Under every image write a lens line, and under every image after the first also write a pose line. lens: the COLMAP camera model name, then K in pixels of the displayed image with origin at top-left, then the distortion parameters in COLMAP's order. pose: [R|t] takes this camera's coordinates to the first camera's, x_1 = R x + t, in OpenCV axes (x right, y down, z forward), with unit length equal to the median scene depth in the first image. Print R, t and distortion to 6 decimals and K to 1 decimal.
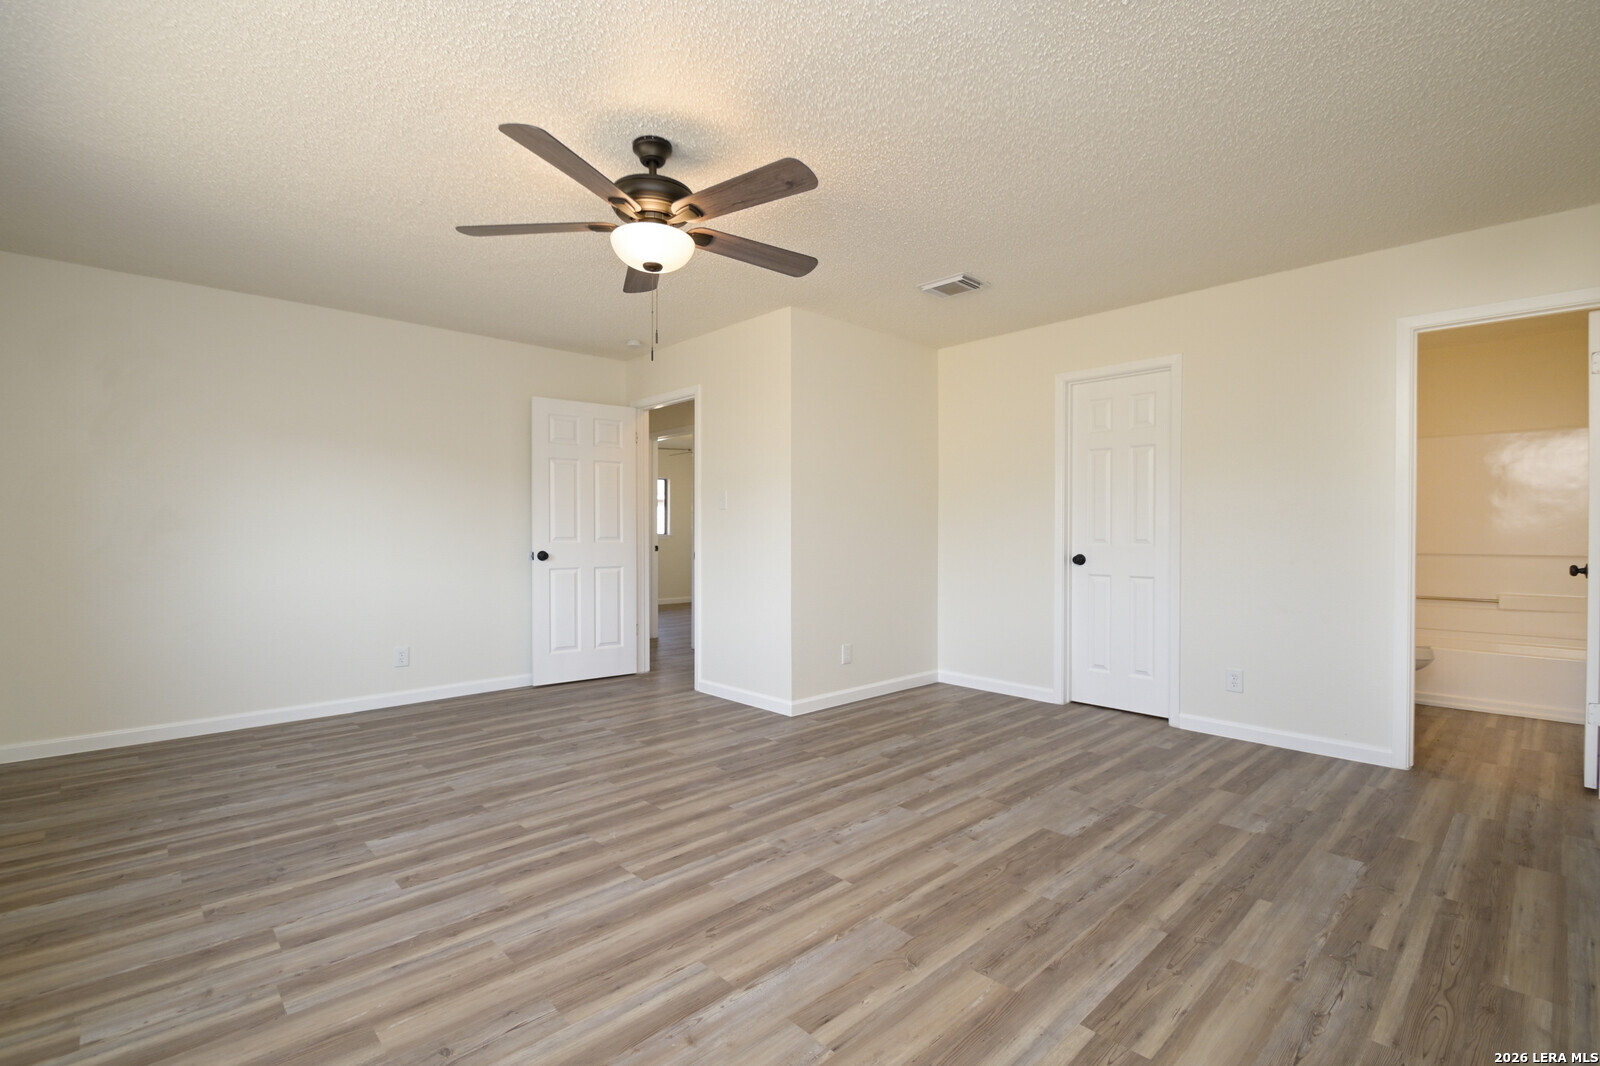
lens RADIAL K [[717.7, 0, 794.9], [0, 717.7, 535.8], [0, 0, 1]] dist [0.002606, -0.006201]
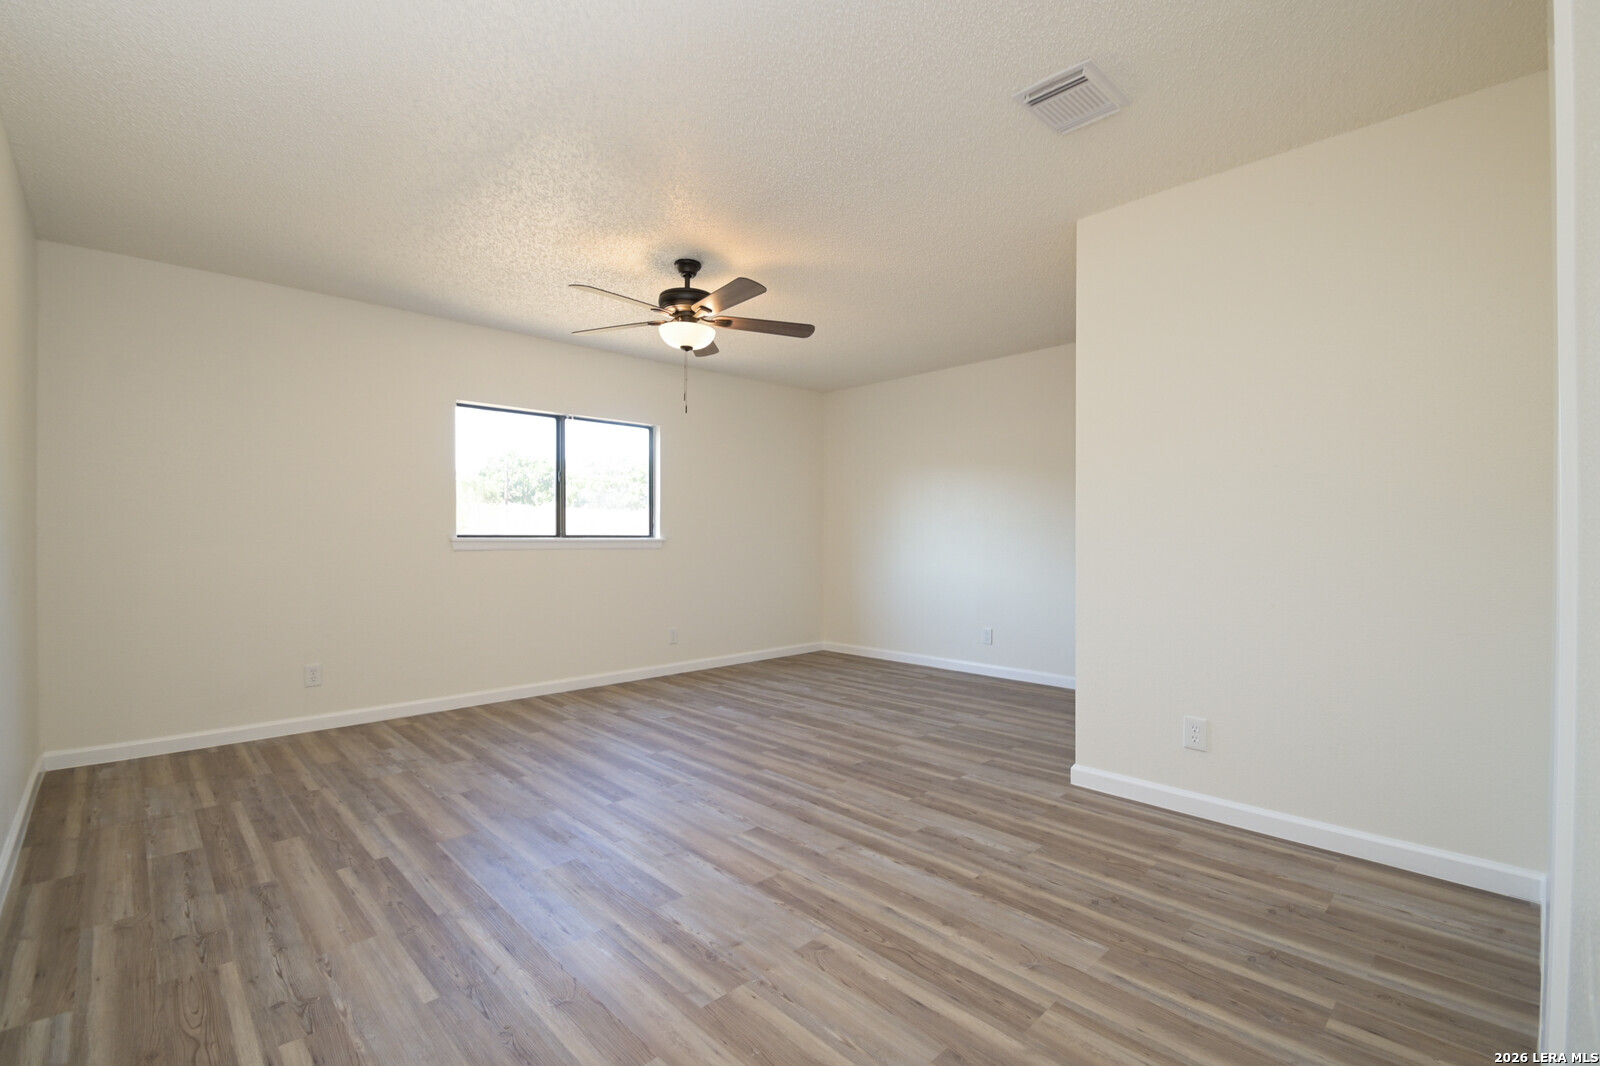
lens RADIAL K [[717.7, 0, 794.9], [0, 717.7, 535.8], [0, 0, 1]] dist [0.002606, -0.006201]
pose [[0.007389, 0.000819, -0.999972, 1.062841], [-0.005811, 0.999983, 0.000776, -0.006469], [0.999956, 0.005805, 0.007394, 1.018374]]
